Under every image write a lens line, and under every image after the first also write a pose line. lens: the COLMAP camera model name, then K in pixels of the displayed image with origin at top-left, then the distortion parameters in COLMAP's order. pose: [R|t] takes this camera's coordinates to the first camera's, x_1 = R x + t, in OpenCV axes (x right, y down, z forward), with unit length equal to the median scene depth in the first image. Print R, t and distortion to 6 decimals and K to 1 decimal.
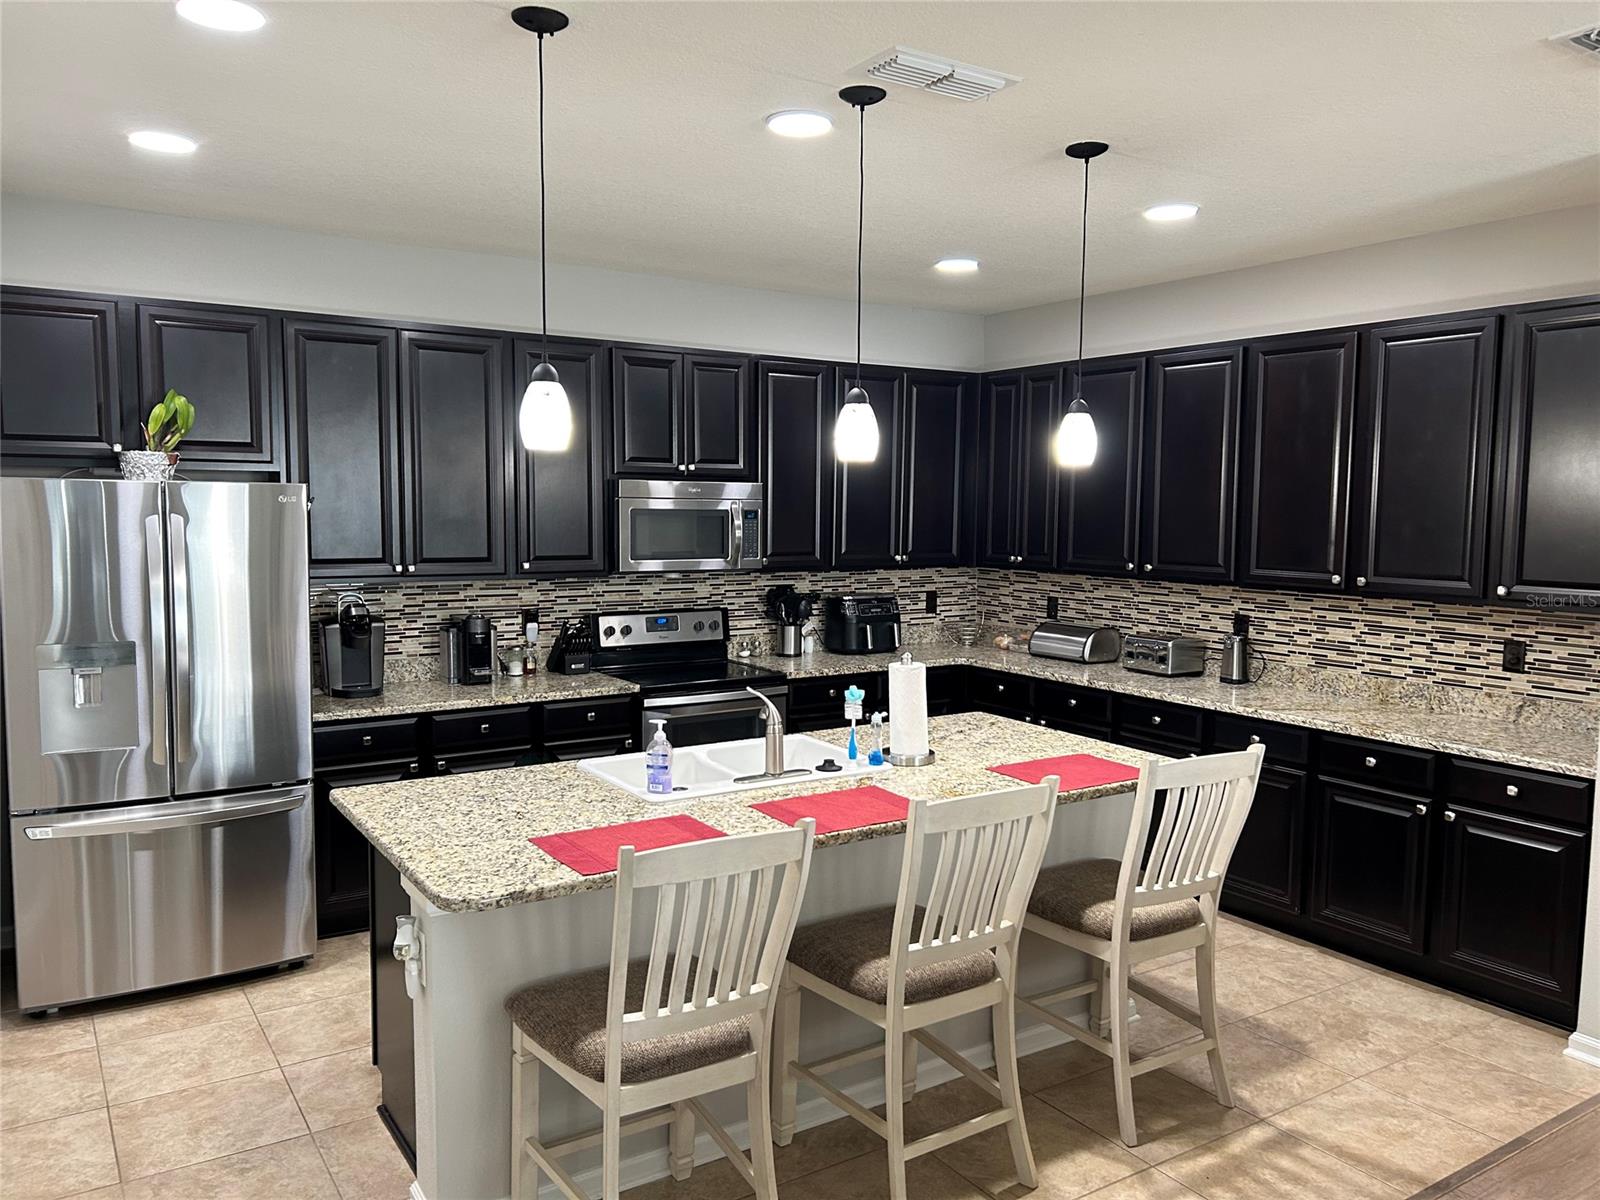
lens RADIAL K [[1202.7, 0, 812.1], [0, 1202.7, 597.3], [0, 0, 1]] dist [0.060179, -0.041099]
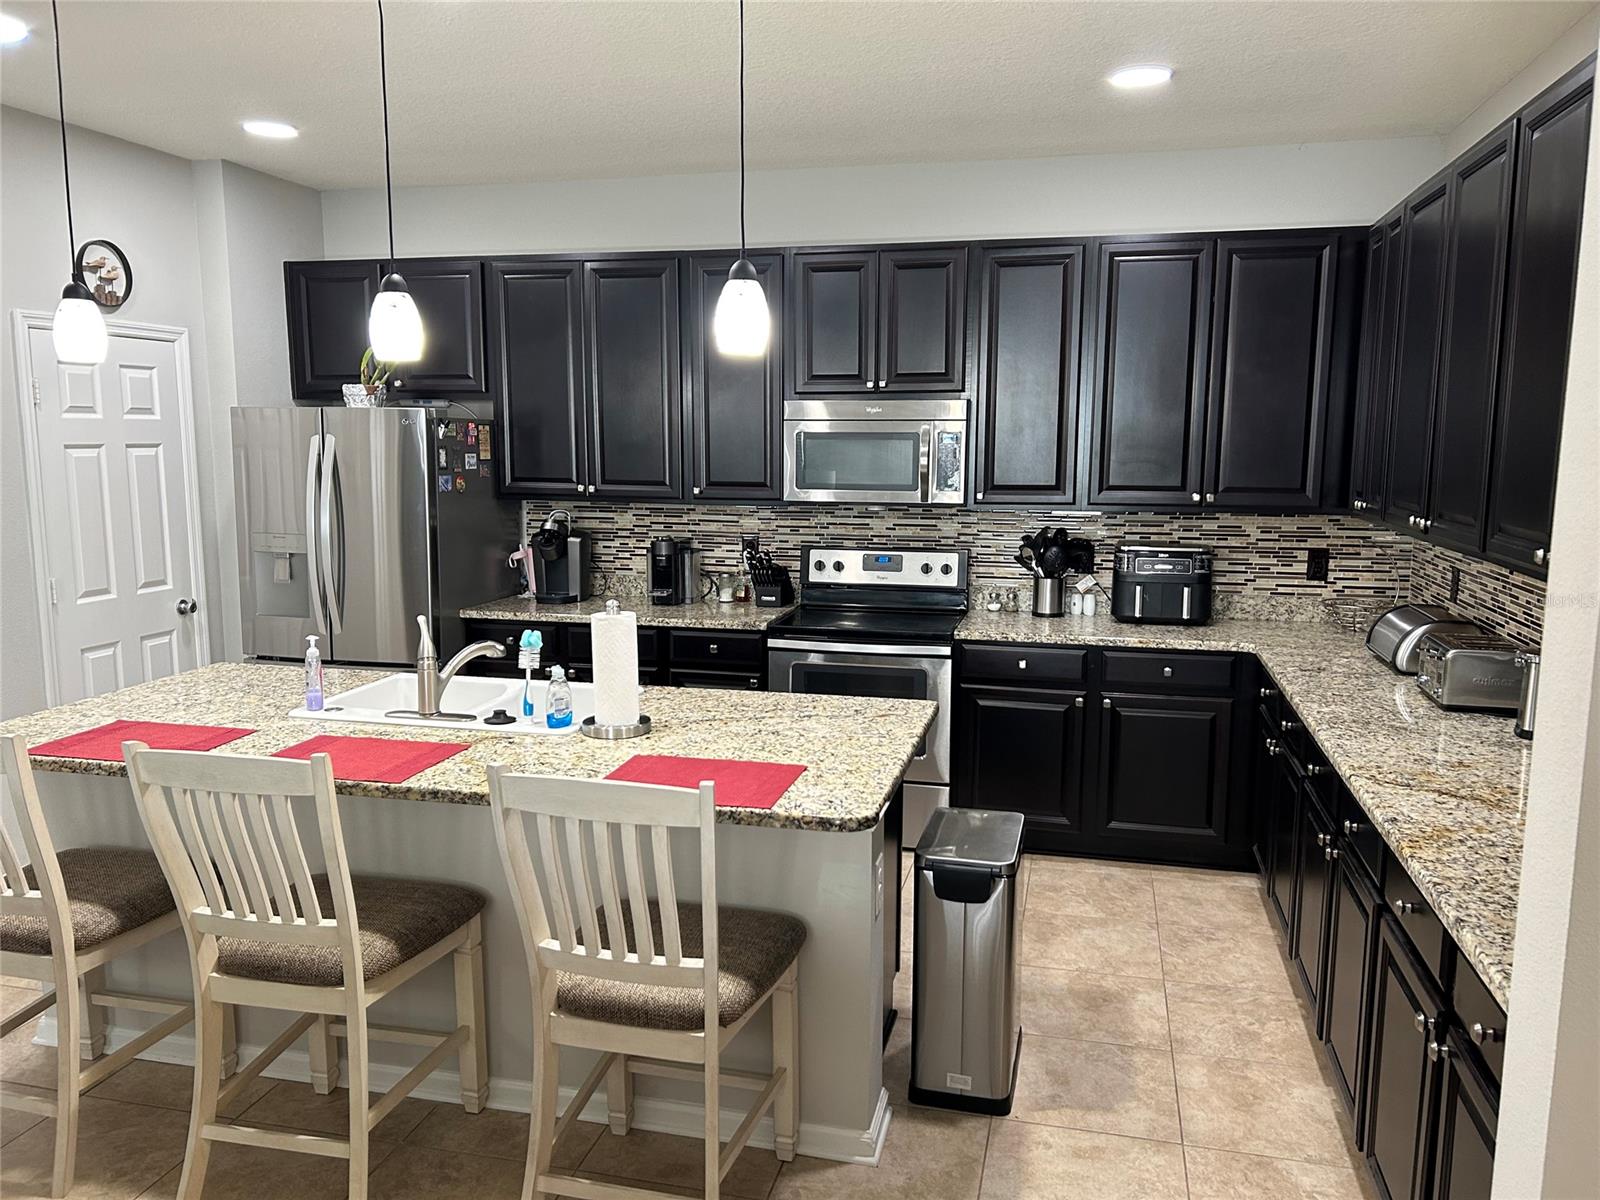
lens RADIAL K [[1202.7, 0, 802.6], [0, 1202.7, 610.1], [0, 0, 1]] dist [0.060179, -0.041099]
pose [[0.684269, 0.099453, -0.722416, 0.515262], [-0.055539, 0.994887, 0.084357, -0.015902], [0.727111, -0.017600, 0.686294, 0.361876]]
